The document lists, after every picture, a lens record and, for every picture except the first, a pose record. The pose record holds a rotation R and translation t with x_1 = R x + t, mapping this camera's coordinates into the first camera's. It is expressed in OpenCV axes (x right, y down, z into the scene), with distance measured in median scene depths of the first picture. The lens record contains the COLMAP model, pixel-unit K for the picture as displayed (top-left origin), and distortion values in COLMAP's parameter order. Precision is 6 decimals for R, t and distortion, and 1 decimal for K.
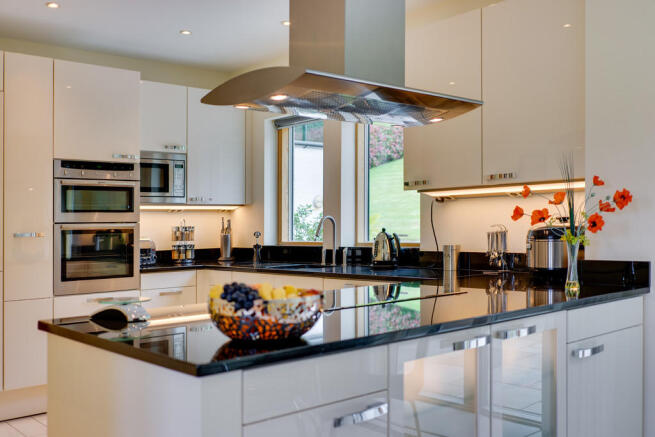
lens RADIAL K [[668.5, 0, 330.1], [0, 668.5, 223.1], [0, 0, 1]] dist [0.026113, 0.000000]
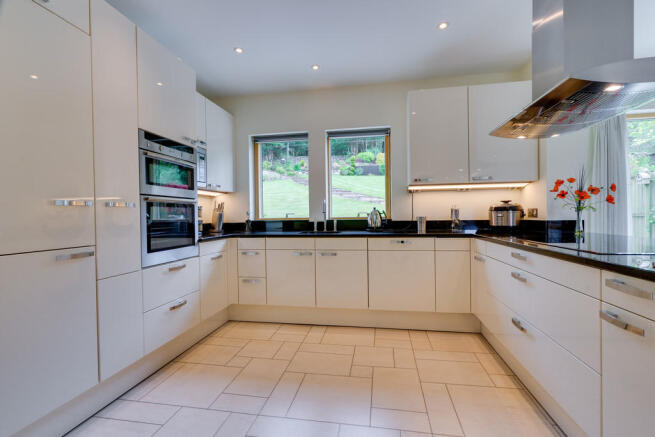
lens RADIAL K [[297.9, 0, 330.0], [0, 297.9, 218.2], [0, 0, 1]] dist [0.004130, 0.000566]
pose [[0.774515, 0.002503, 0.632551, -0.443329], [-0.002692, 0.999996, -0.000661, 0.032505], [-0.632550, -0.001191, 0.774519, 0.456168]]
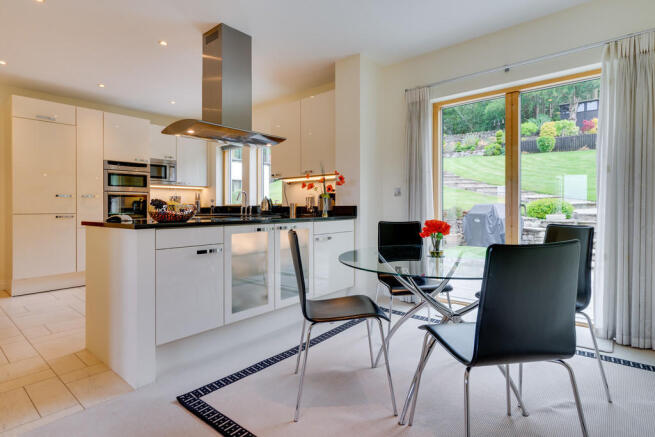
lens RADIAL K [[340.1, 0, 330.4], [0, 340.1, 215.6], [0, 0, 1]] dist [0.016244, -0.000121]
pose [[0.987913, 0.009383, 0.154726, 0.108796], [-0.013440, 0.999592, 0.025198, 0.037368], [-0.154427, -0.026973, 0.987636, -0.143331]]
